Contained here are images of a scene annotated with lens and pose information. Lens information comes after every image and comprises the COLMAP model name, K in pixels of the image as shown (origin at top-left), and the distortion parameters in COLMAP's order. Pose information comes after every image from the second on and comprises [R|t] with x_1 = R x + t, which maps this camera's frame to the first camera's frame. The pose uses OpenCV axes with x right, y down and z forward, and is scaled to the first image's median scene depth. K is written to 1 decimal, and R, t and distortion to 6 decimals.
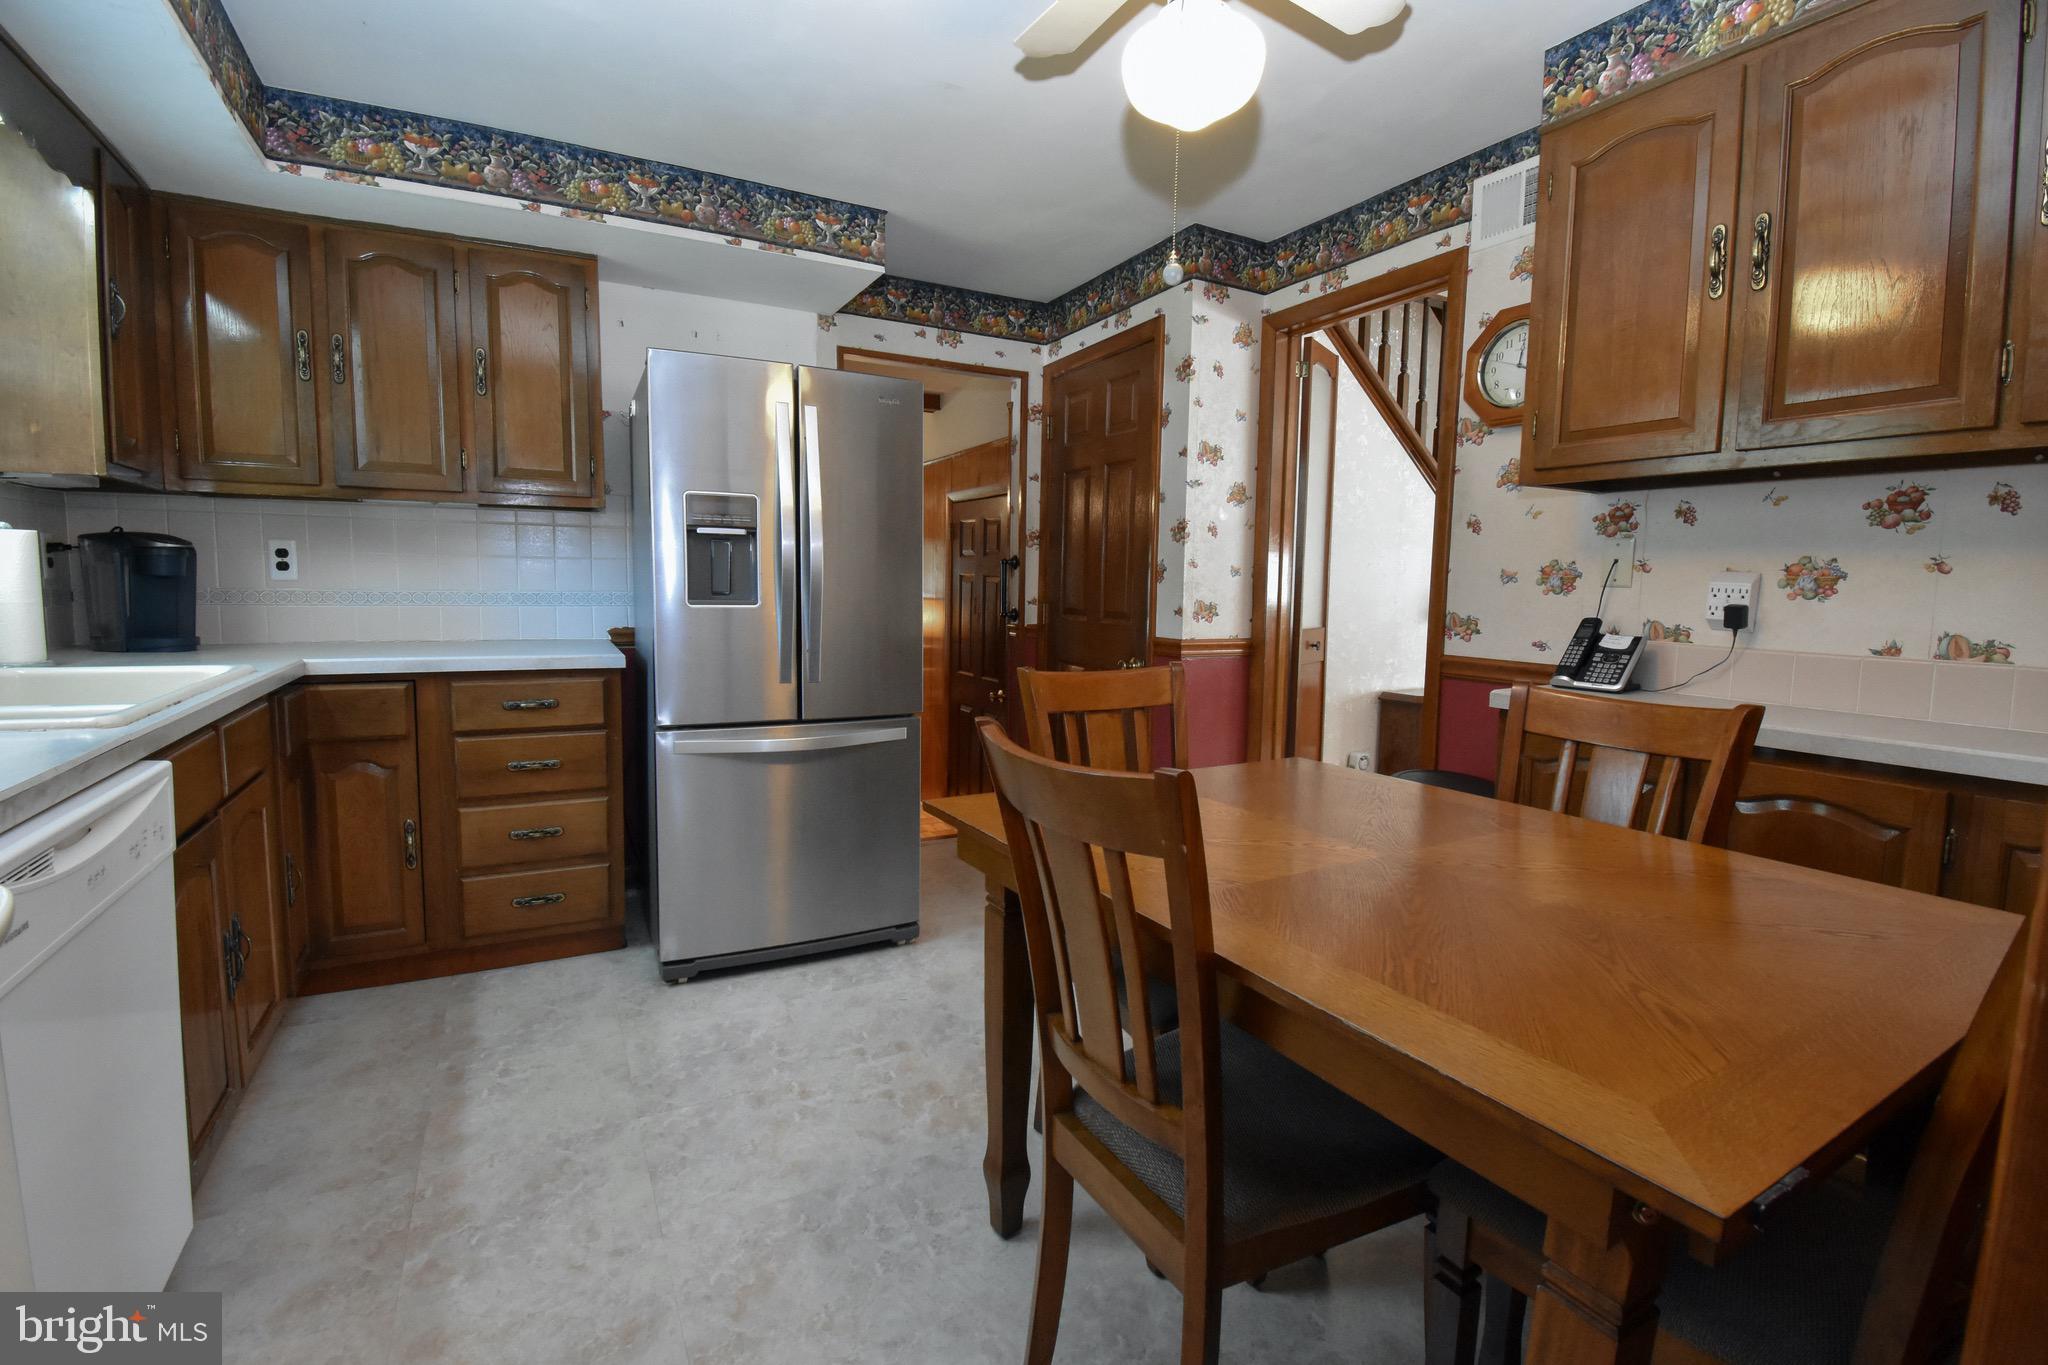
lens RADIAL K [[939.3, 0, 1034.6], [0, 939.3, 671.8], [0, 0, 1]] dist [-0.000044, -0.001090]
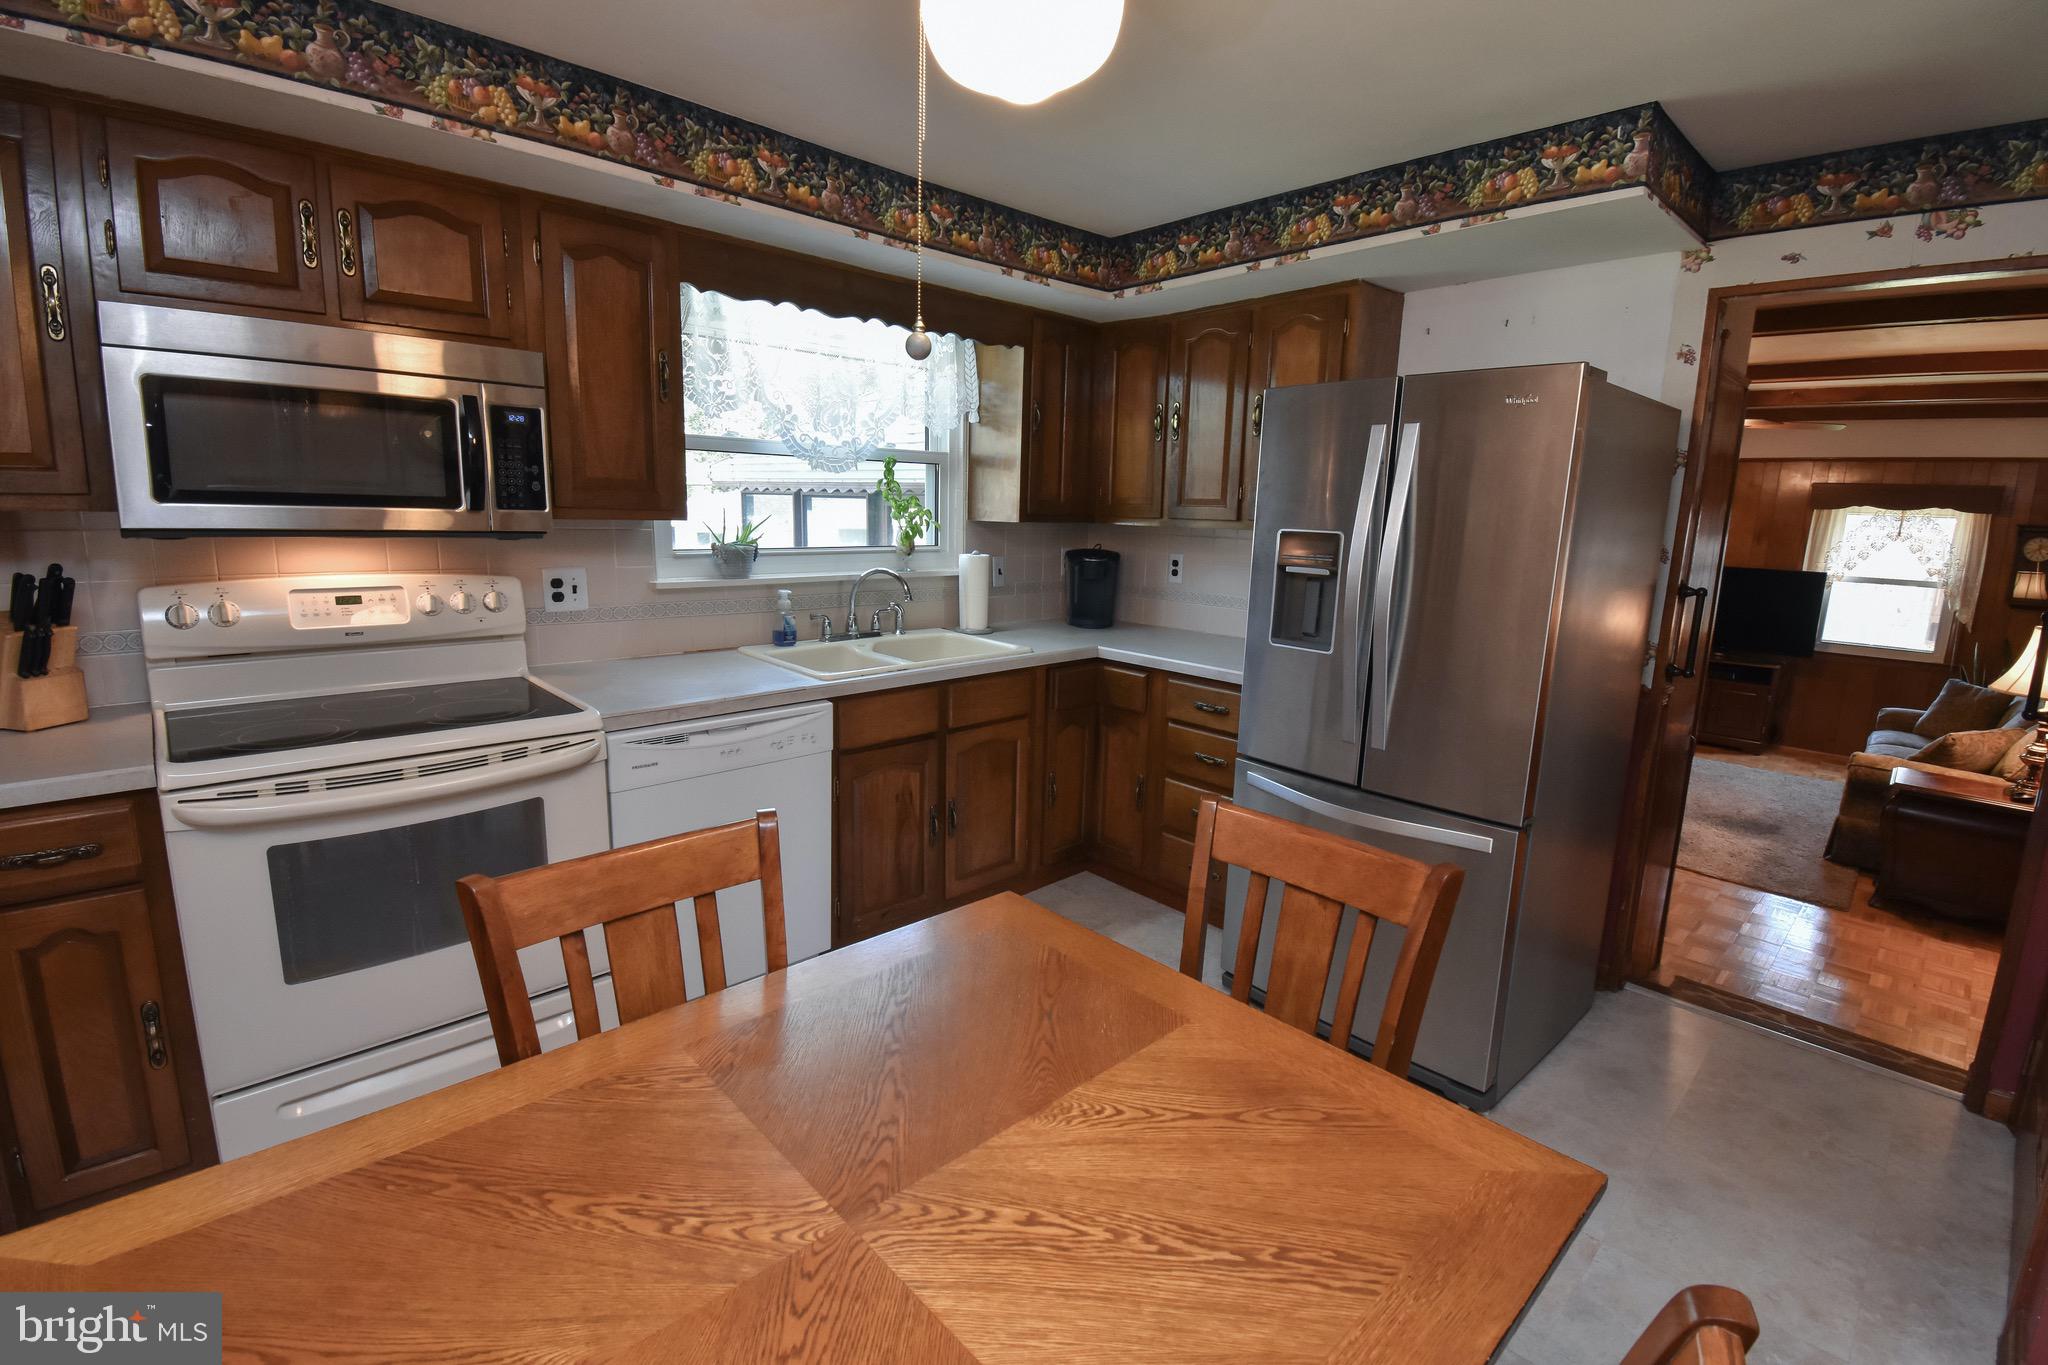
lens RADIAL K [[939.3, 0, 1035.3], [0, 939.3, 681.2], [0, 0, 1]] dist [-0.000044, -0.001090]
pose [[0.256319, 0.172676, -0.951043, 0.512731], [-0.113845, 0.982458, 0.147698, -0.146944], [0.959865, 0.070414, 0.271481, 0.477352]]
